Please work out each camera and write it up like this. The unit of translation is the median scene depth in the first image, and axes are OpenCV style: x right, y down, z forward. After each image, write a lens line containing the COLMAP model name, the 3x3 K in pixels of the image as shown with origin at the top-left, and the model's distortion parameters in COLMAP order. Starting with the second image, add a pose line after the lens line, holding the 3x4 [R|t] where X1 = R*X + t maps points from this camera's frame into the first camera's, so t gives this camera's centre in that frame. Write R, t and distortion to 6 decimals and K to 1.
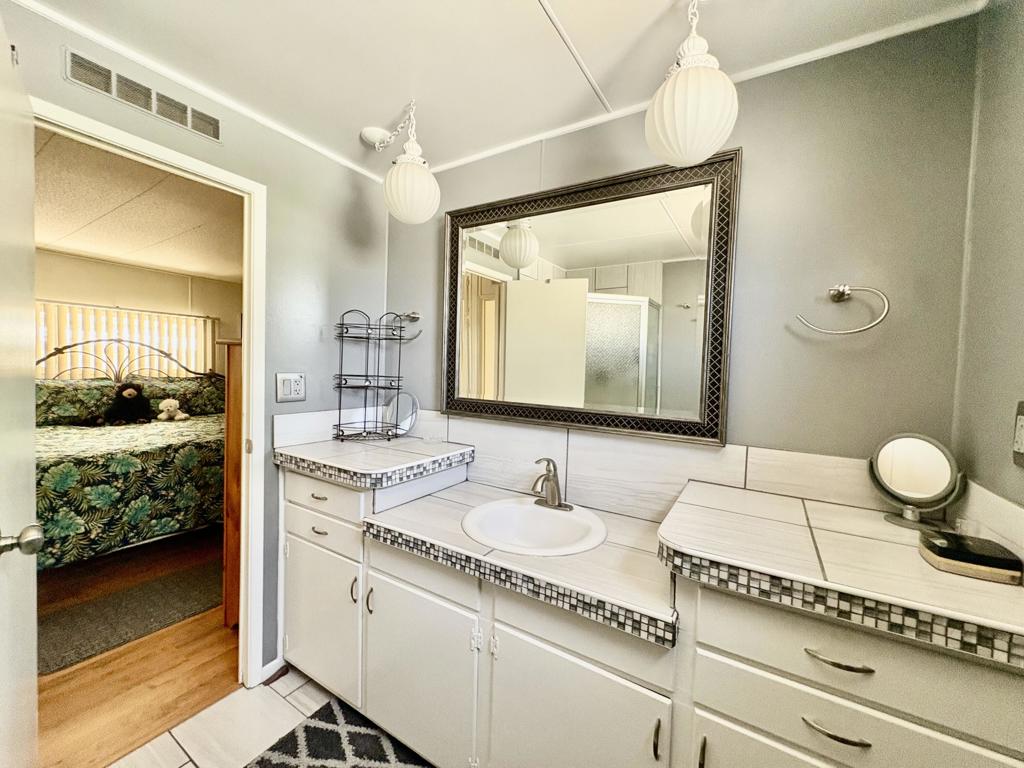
lens RADIAL K [[409.9, 0, 510.6], [0, 409.9, 383.4], [0, 0, 1]] dist [0.000985, 0.000251]
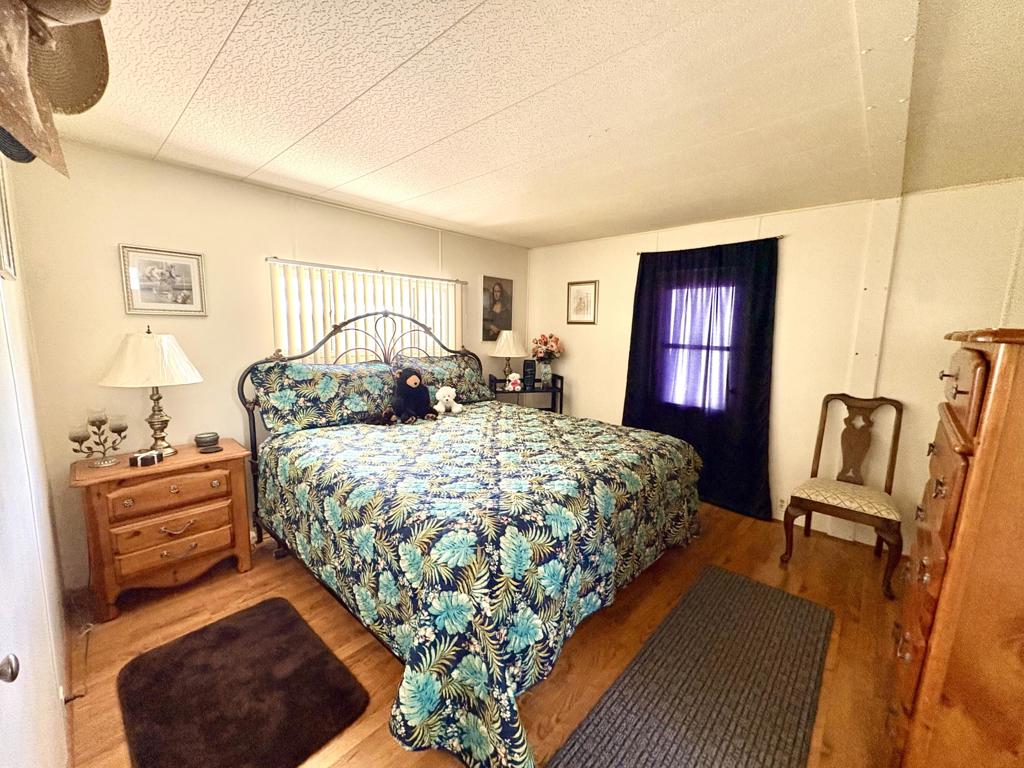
lens RADIAL K [[409.9, 0, 513.2], [0, 409.9, 383.9], [0, 0, 1]] dist [0.000985, 0.000251]
pose [[0.983376, 0.017973, -0.180690, -0.613801], [0.000423, 0.994860, 0.101258, -0.052823], [0.181581, -0.099651, 0.978314, 0.265317]]
